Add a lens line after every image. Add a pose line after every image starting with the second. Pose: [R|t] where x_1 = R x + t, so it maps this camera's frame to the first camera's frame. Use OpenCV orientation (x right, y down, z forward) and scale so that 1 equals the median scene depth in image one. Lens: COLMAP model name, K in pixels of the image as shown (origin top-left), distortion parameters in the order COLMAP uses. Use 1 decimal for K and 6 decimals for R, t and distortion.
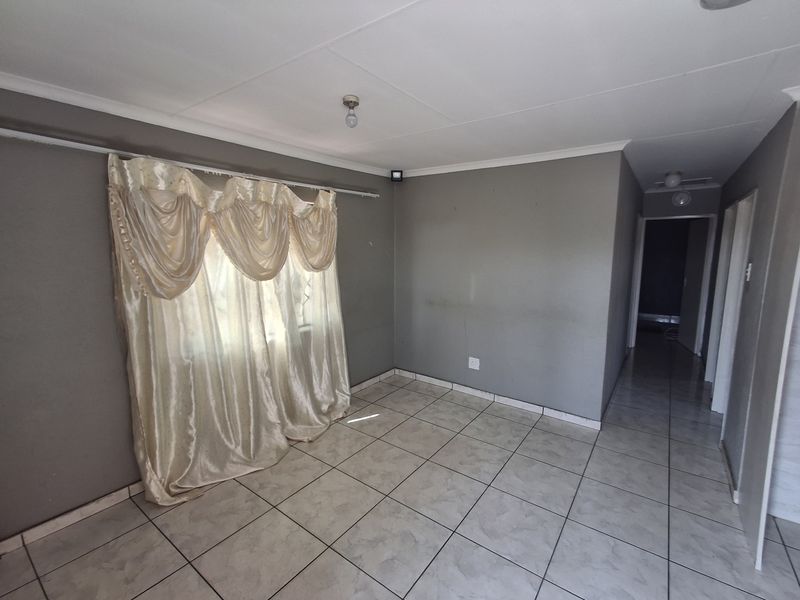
lens RADIAL K [[366.3, 0, 419.2], [0, 366.3, 298.0], [0, 0, 1]] dist [0.012416, 0.000305]
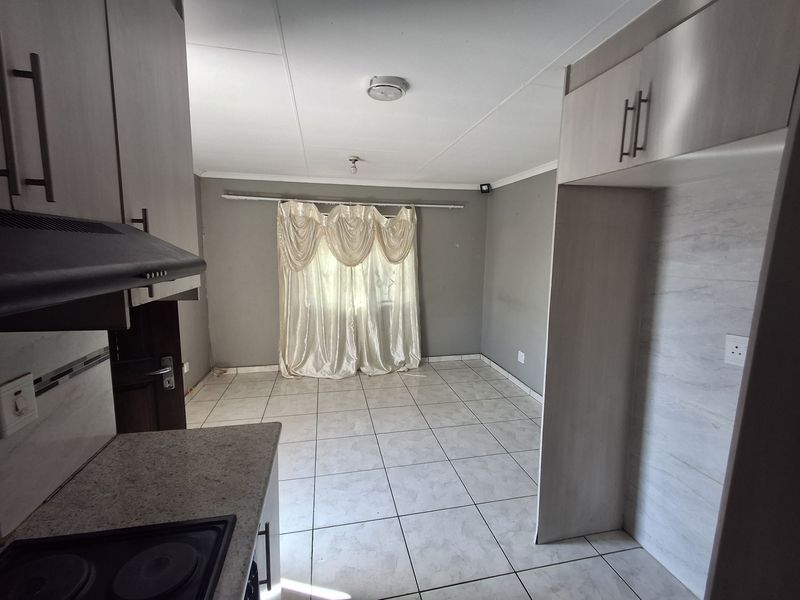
lens RADIAL K [[366.3, 0, 404.7], [0, 366.3, 295.9], [0, 0, 1]] dist [0.012416, 0.000305]
pose [[0.749489, 0.092700, -0.655494, 0.833849], [-0.107492, 0.994049, 0.017673, 0.026933], [0.653231, 0.057215, 0.754994, -0.060494]]
